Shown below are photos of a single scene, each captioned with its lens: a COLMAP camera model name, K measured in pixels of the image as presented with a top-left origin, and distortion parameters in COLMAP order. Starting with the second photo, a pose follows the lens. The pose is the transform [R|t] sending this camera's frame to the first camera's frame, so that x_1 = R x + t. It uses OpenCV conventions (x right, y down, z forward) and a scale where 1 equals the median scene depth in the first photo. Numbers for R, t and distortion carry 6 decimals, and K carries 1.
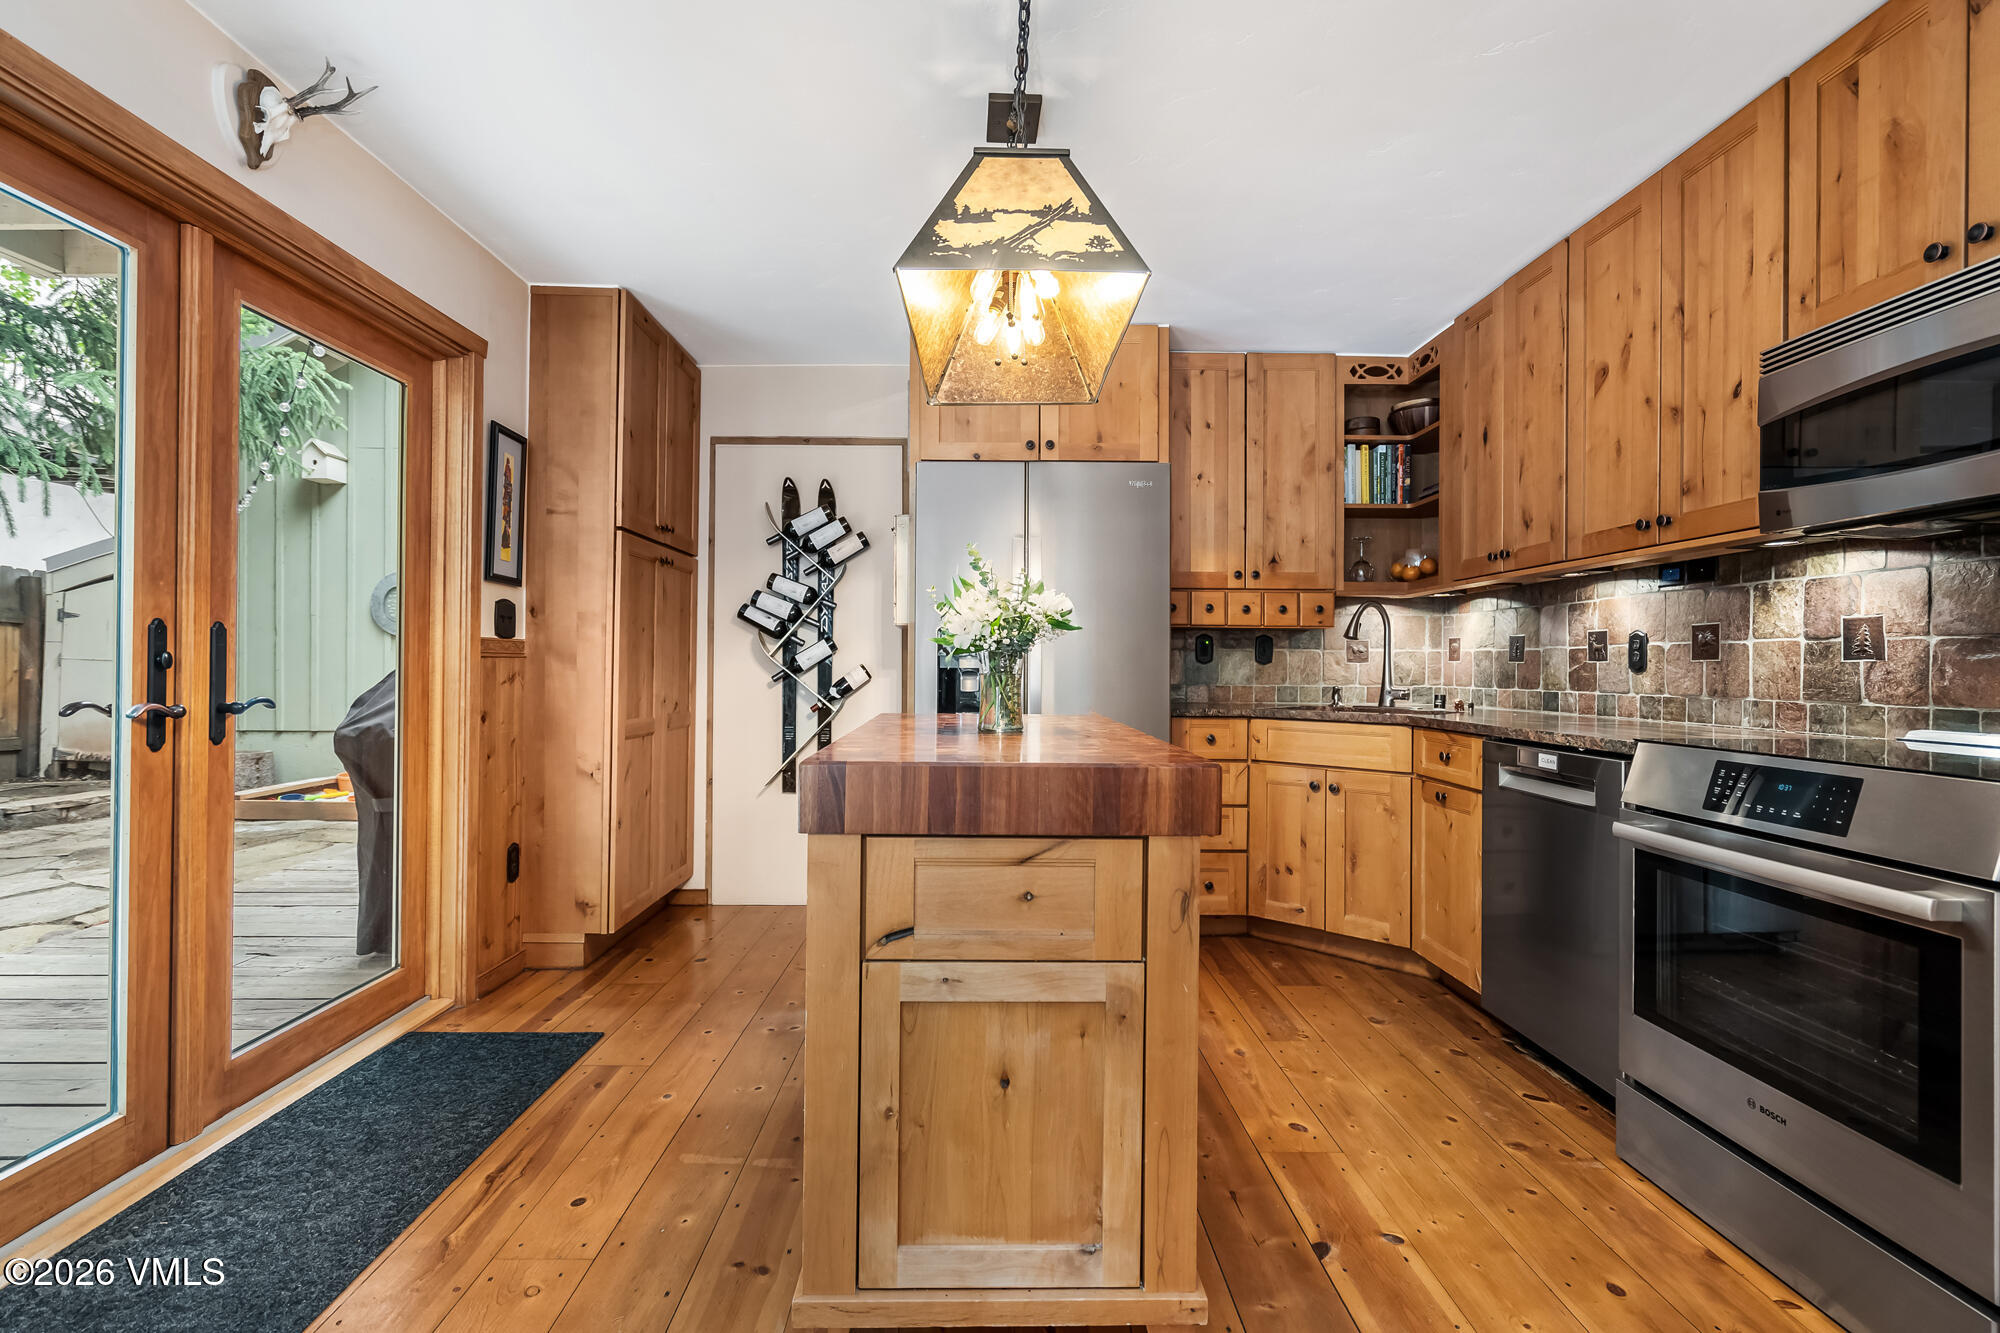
lens RADIAL K [[933.3, 0, 997.8], [0, 933.3, 662.3], [0, 0, 1]] dist [0.000905, -0.000131]
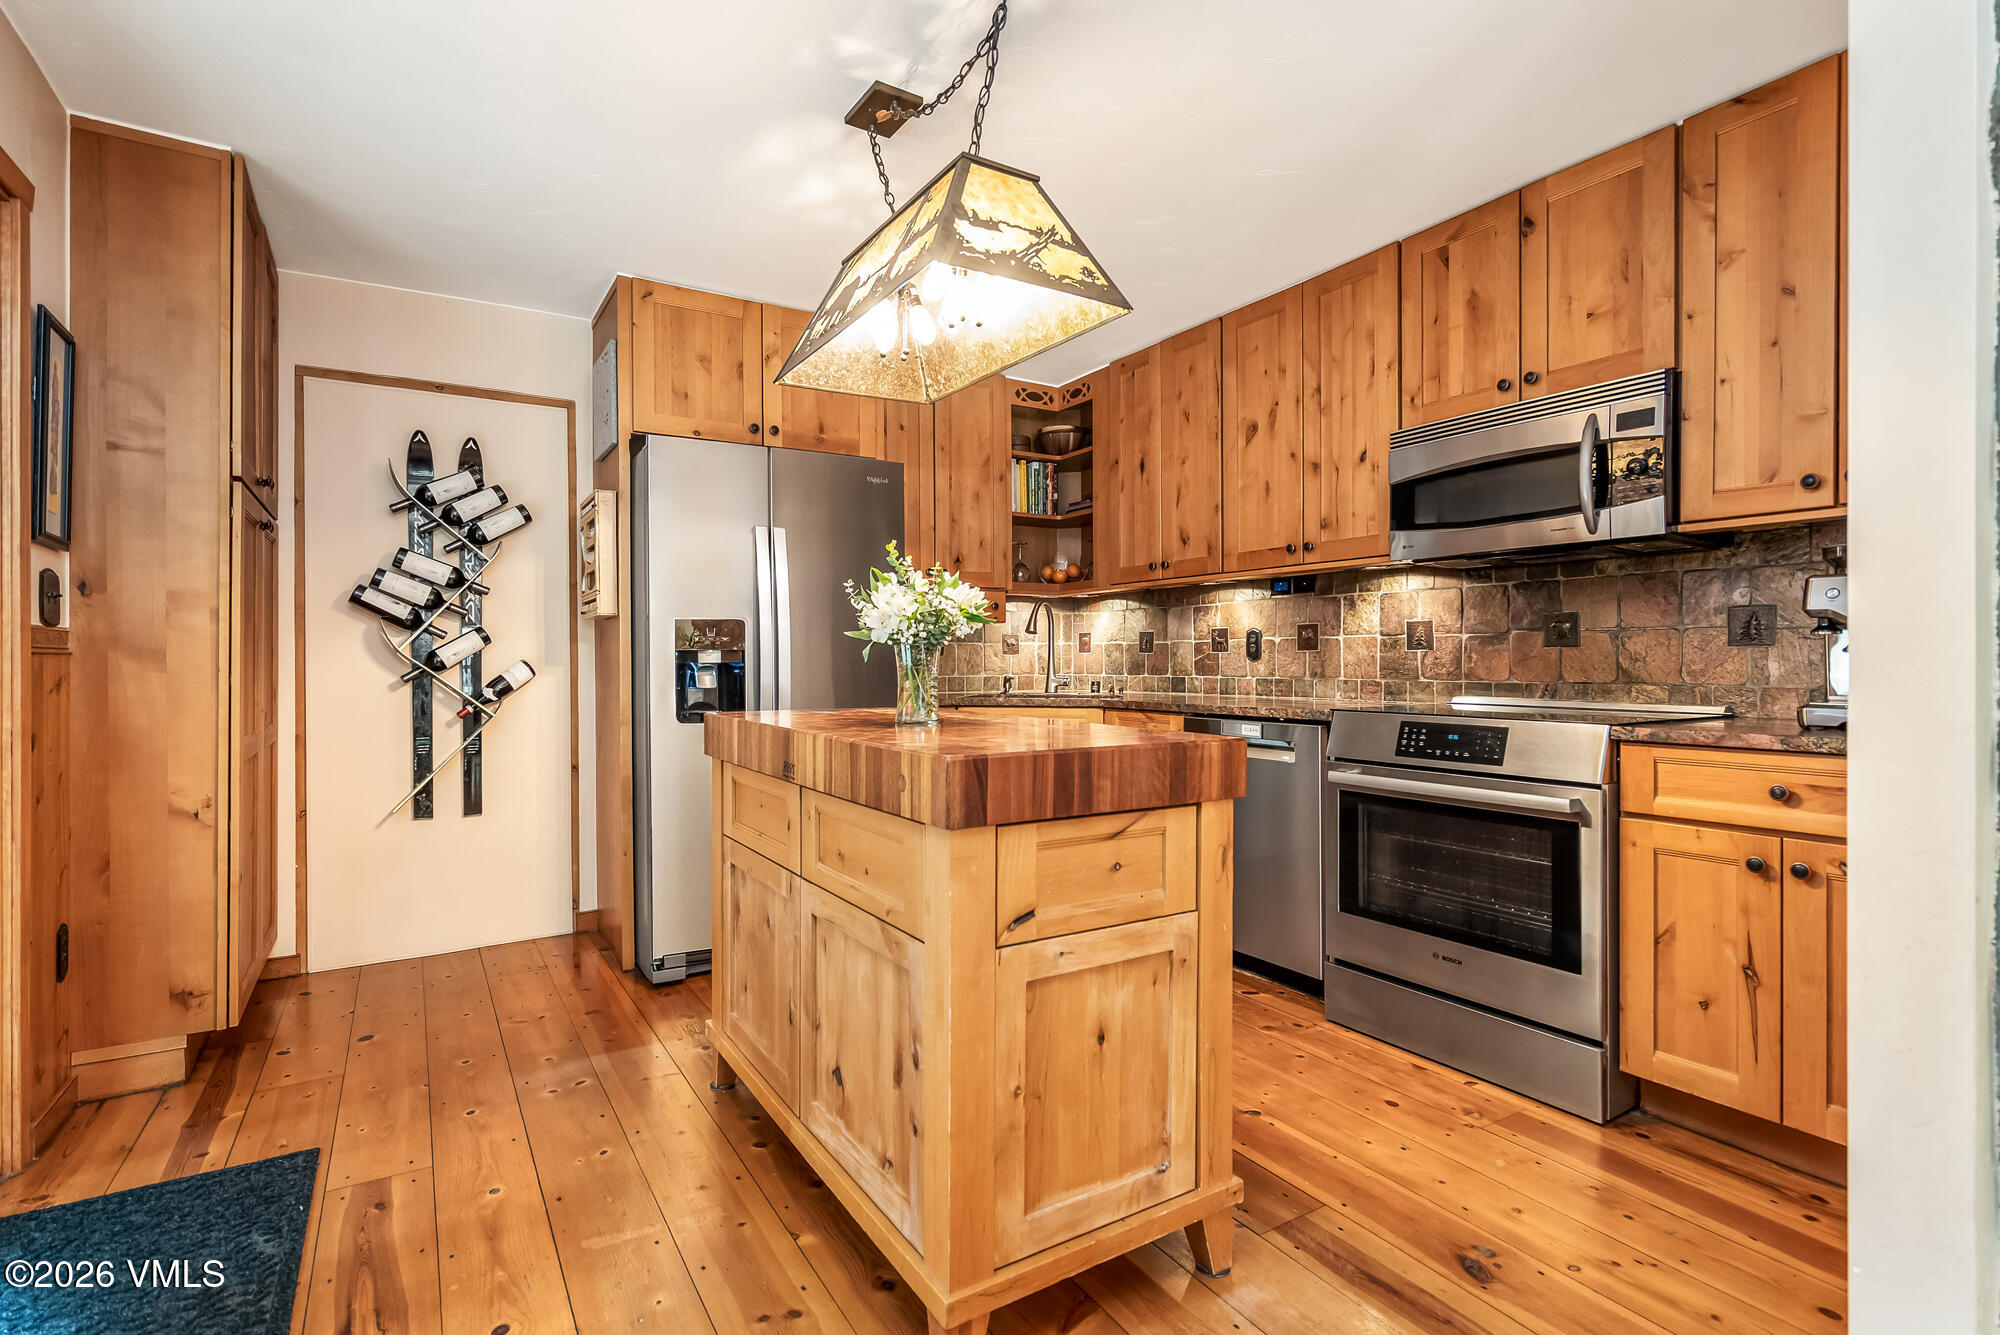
lens RADIAL K [[949.1, 0, 992.2], [0, 949.1, 662.1], [0, 0, 1]] dist [-0.000178, 0.000759]
pose [[0.858087, -0.010514, 0.513398, -0.340842], [0.006877, 0.999936, 0.008984, -0.001272], [-0.513459, -0.004179, 0.858104, 0.057511]]
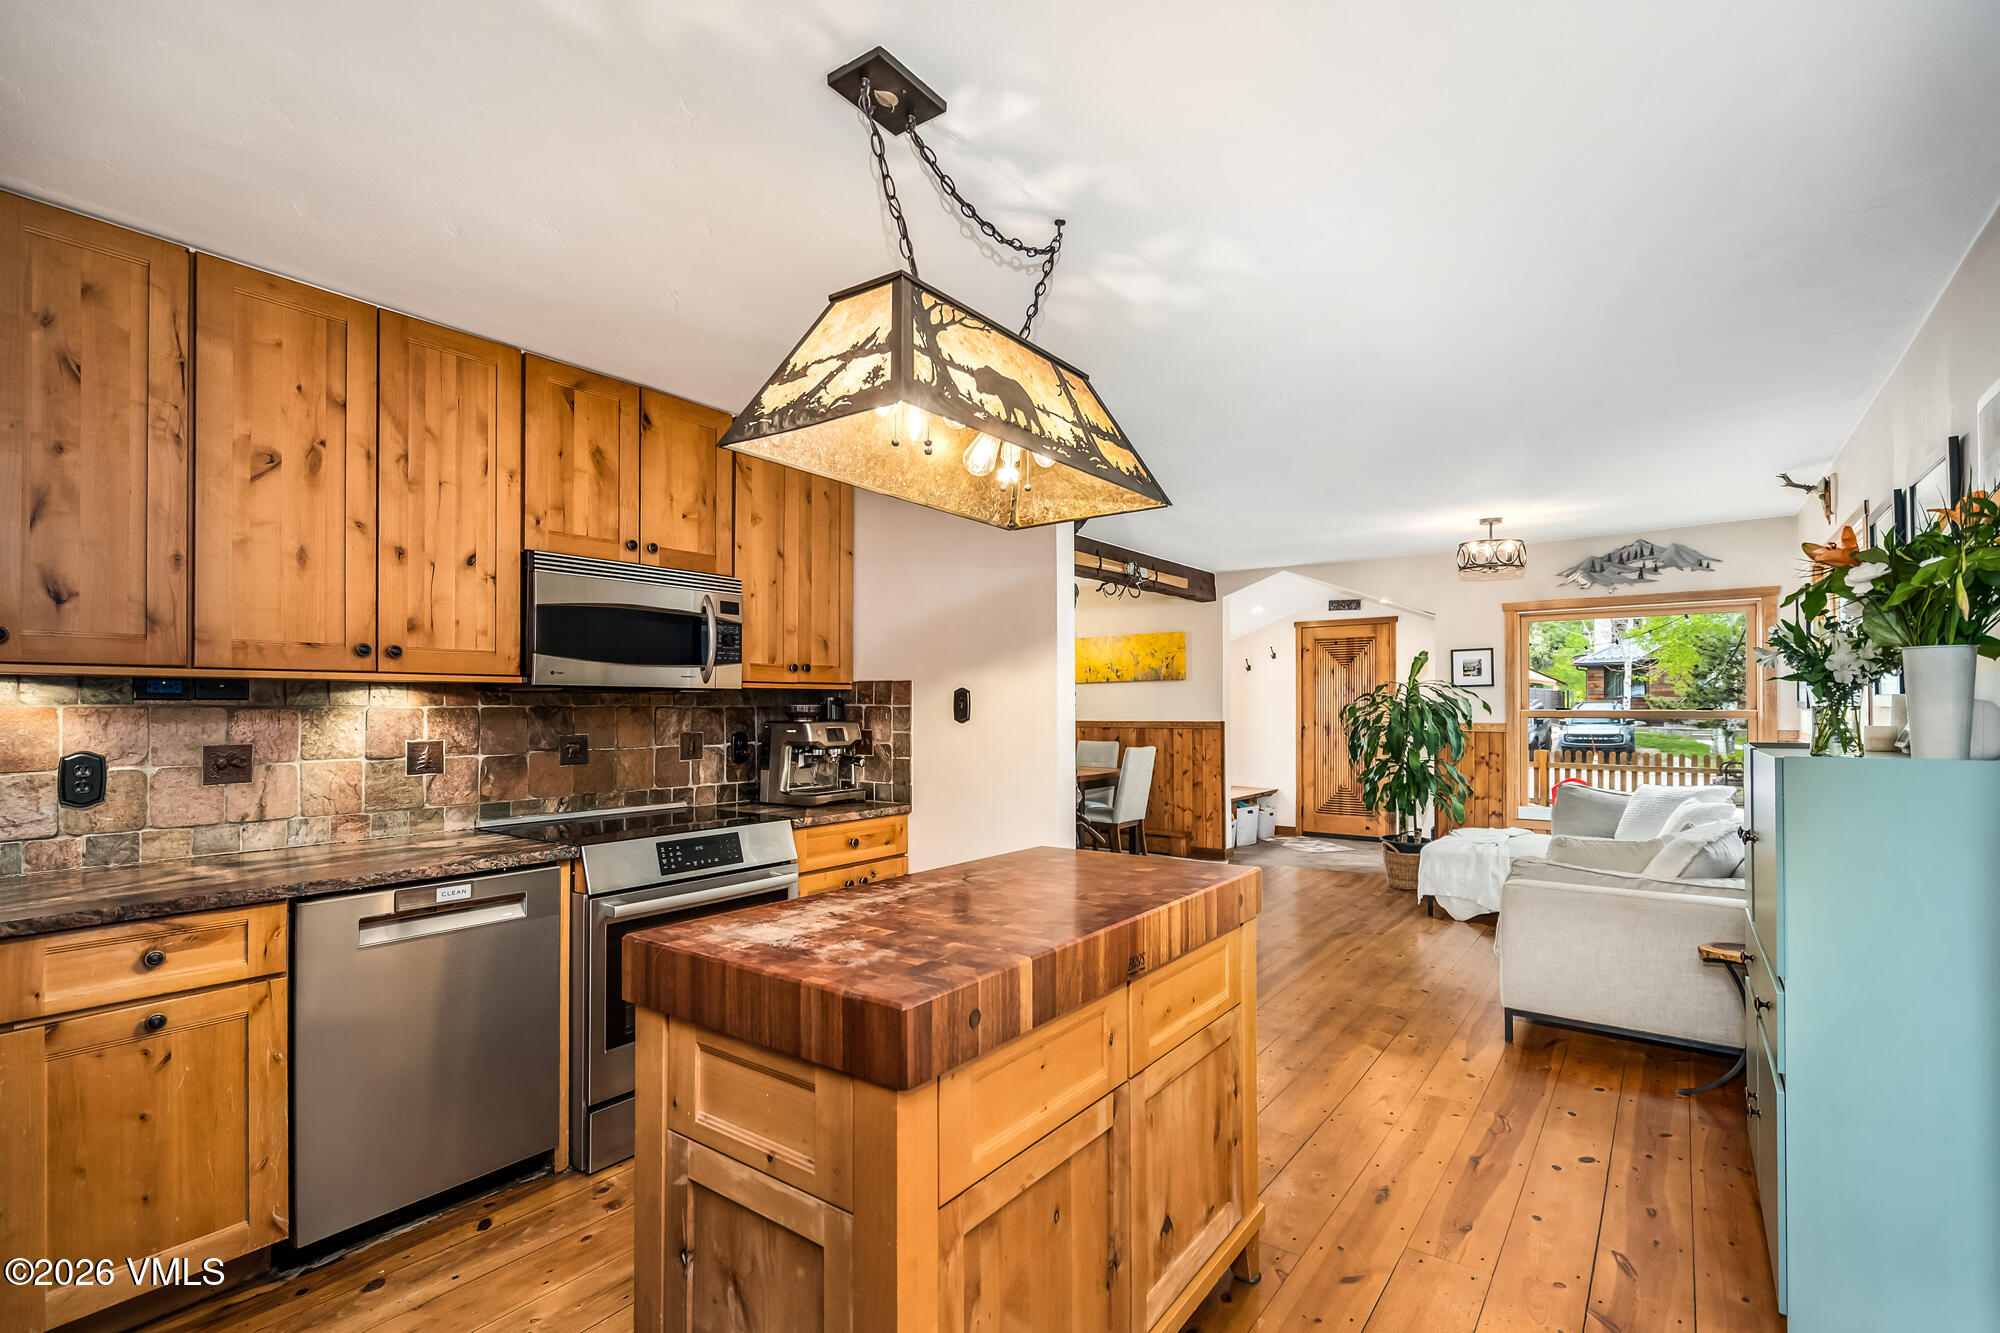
lens RADIAL K [[893.2, 0, 1007.2], [0, 893.2, 697.6], [0, 0, 1]] dist [0.000484, 0.000020]
pose [[-0.789951, 0.001529, 0.613168, -0.405104], [-0.006359, 0.999923, -0.010685, -0.084362], [-0.613137, -0.012340, -0.789880, 1.238982]]
